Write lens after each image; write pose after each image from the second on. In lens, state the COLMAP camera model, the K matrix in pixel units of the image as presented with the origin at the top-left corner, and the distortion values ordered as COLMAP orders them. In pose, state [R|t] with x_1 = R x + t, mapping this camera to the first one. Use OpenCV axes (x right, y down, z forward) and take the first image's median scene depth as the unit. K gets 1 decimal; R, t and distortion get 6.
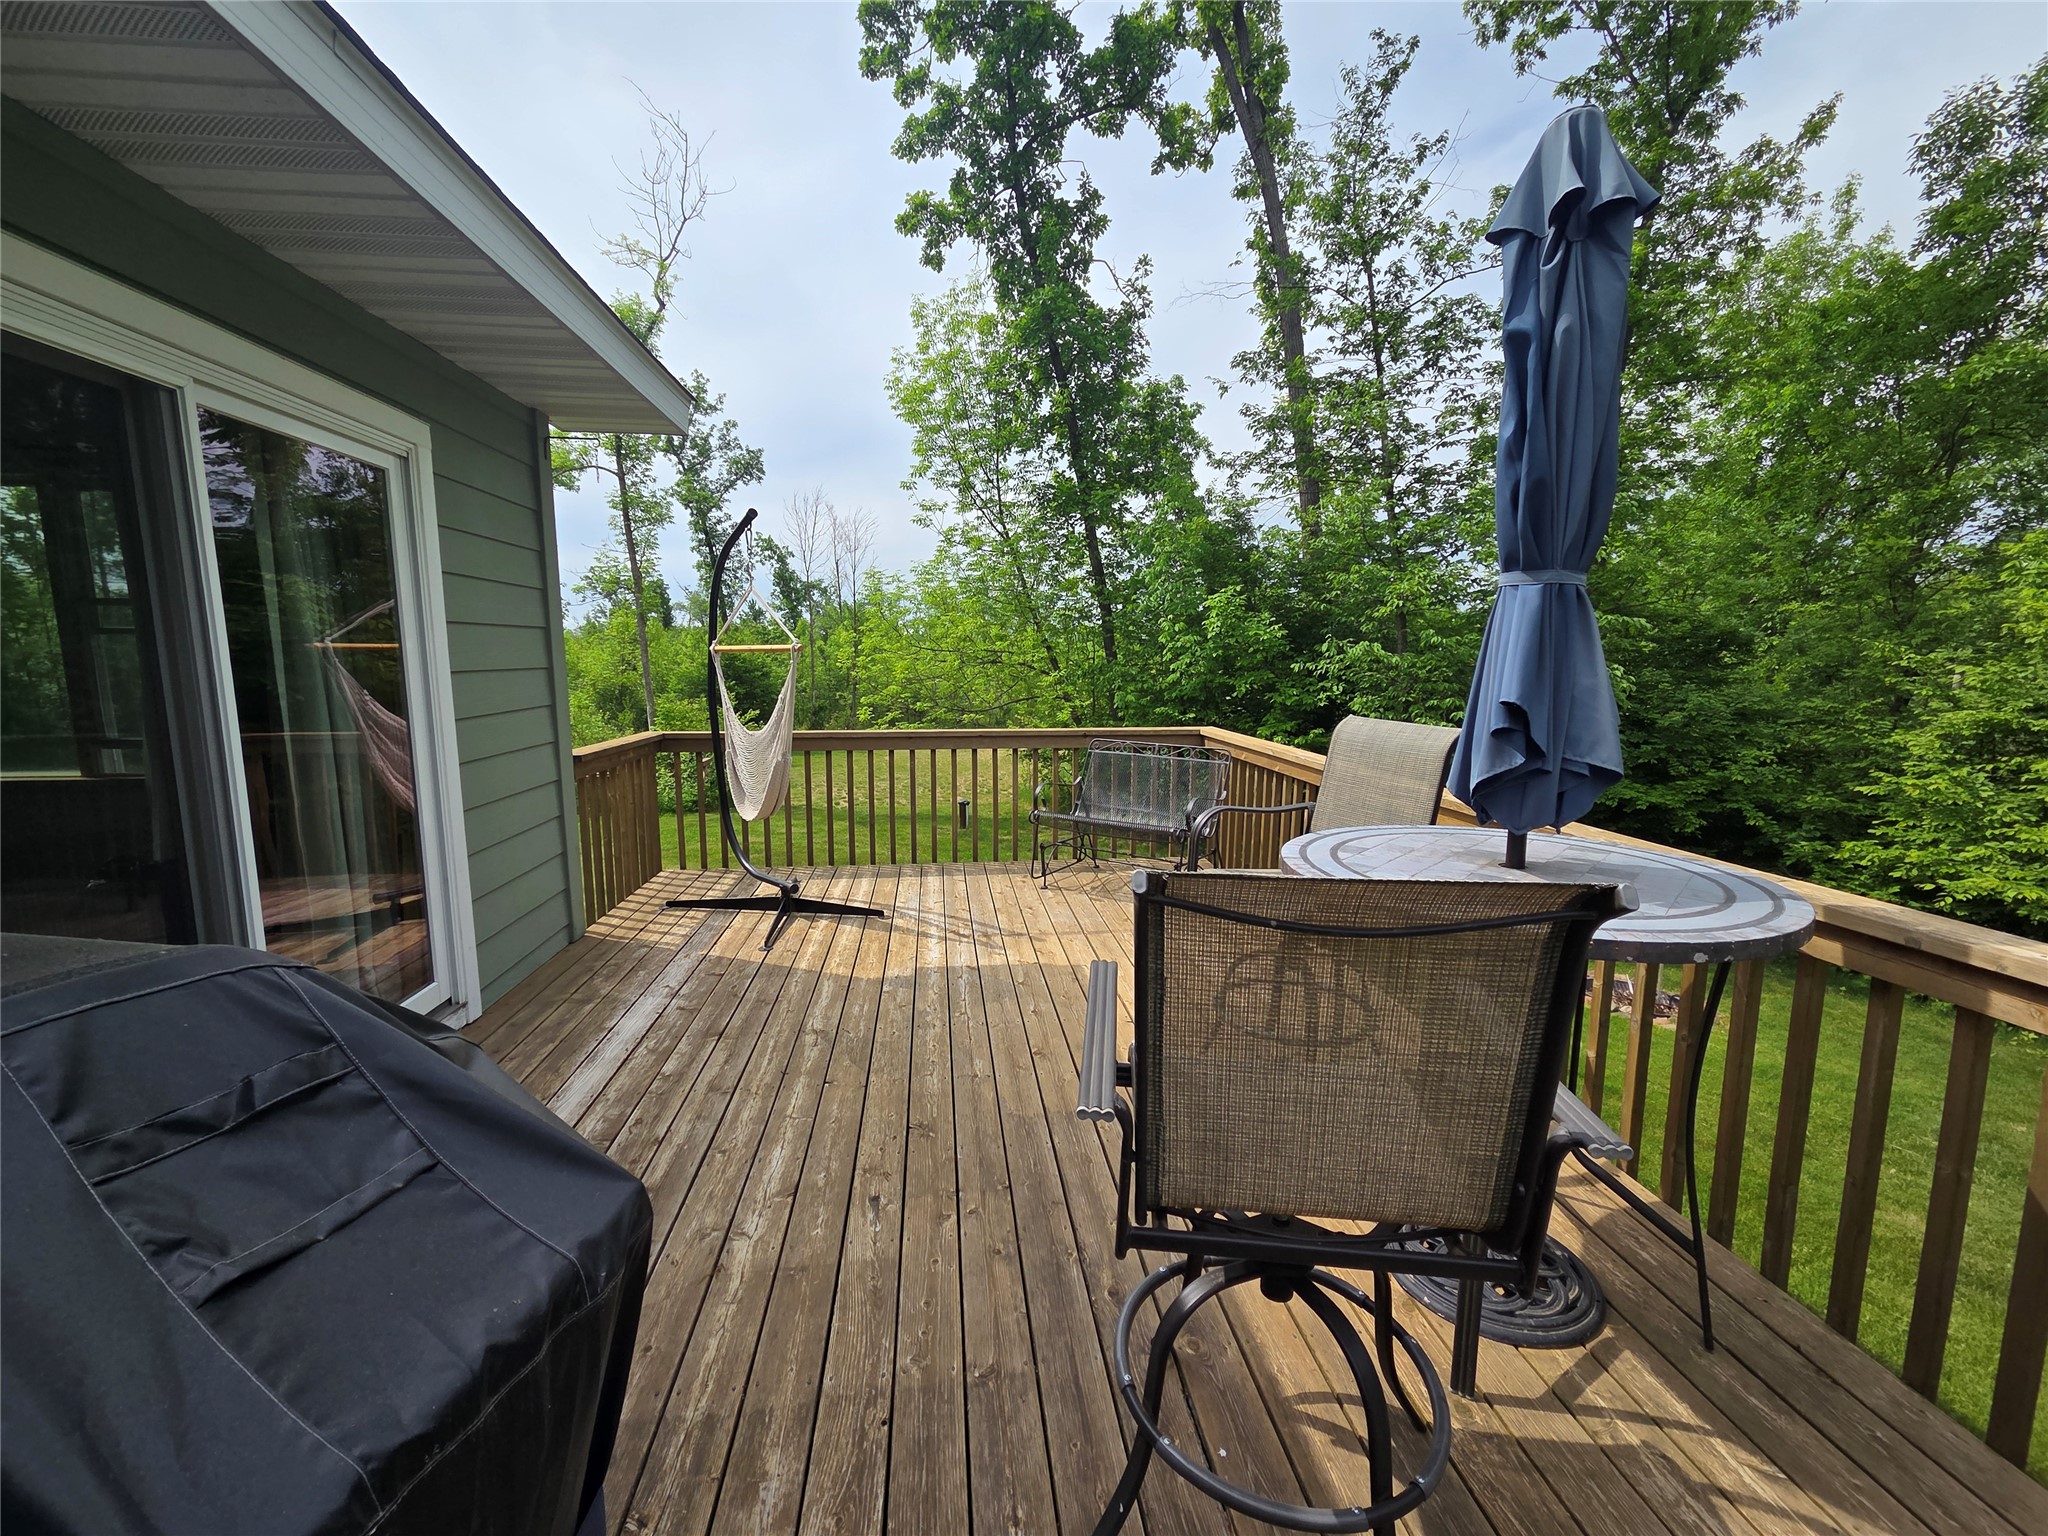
lens RADIAL K [[842.1, 0, 1022.0], [0, 842.1, 773.9], [0, 0, 1]] dist [0.001657, -0.000005]
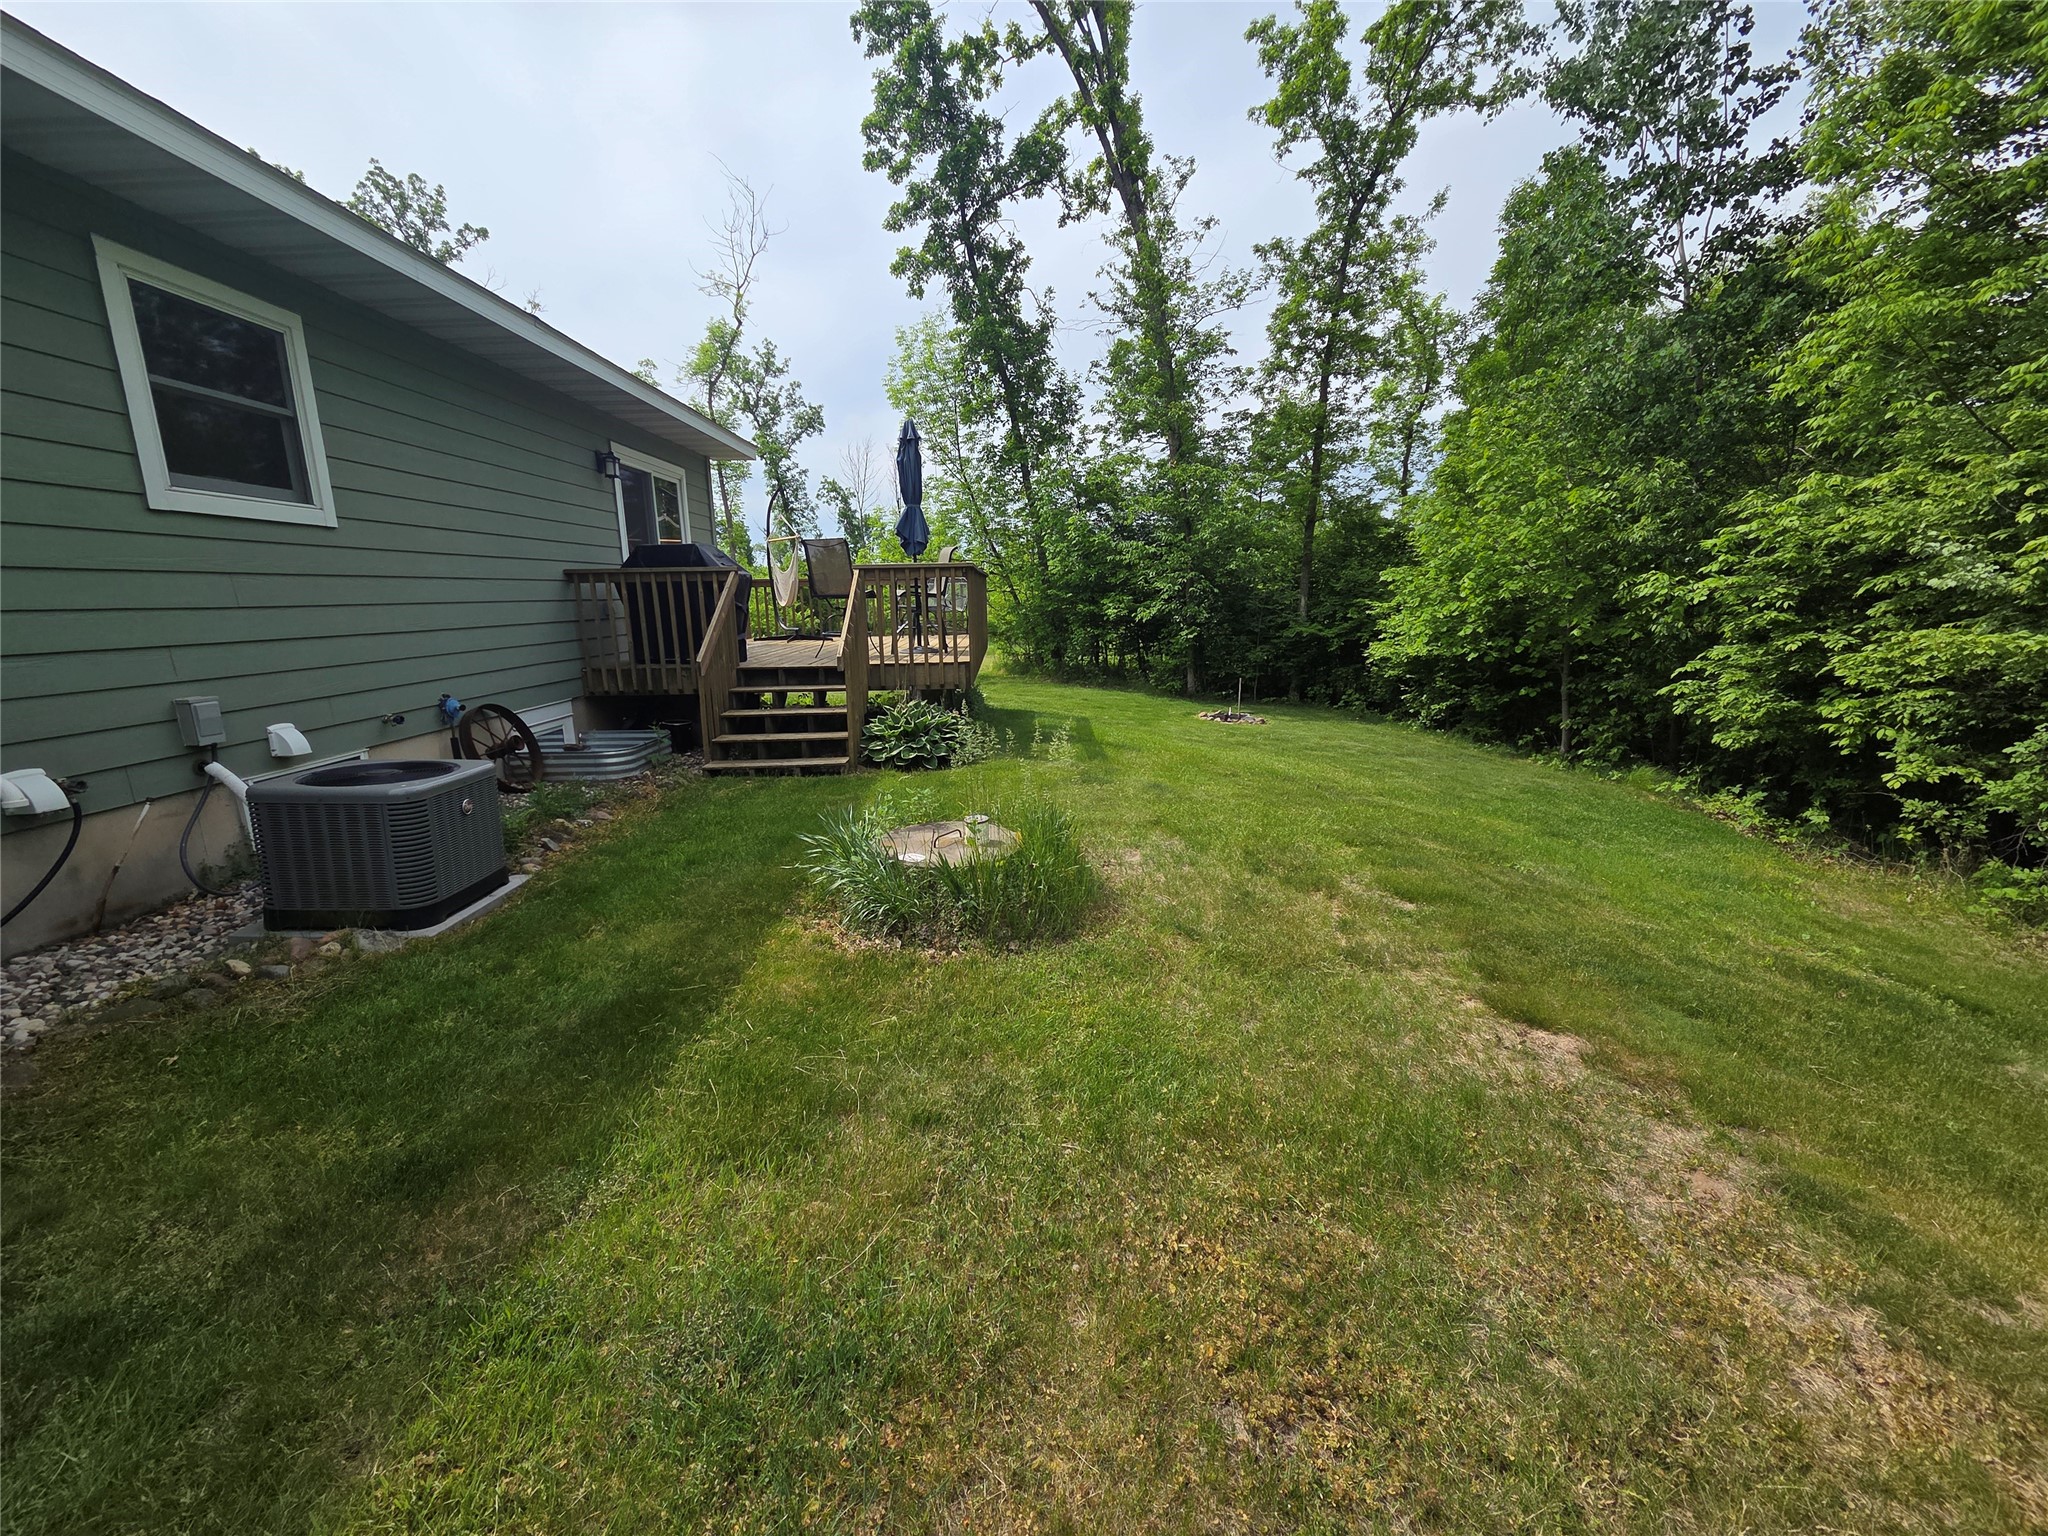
lens RADIAL K [[842.1, 0, 1022.0], [0, 842.1, 773.9], [0, 0, 1]] dist [0.001657, -0.000005]
pose [[0.995955, -0.001041, -0.089850, 0.217575], [0.007598, 0.997328, 0.072664, 0.132173], [0.089534, -0.073053, 0.993301, -0.530754]]
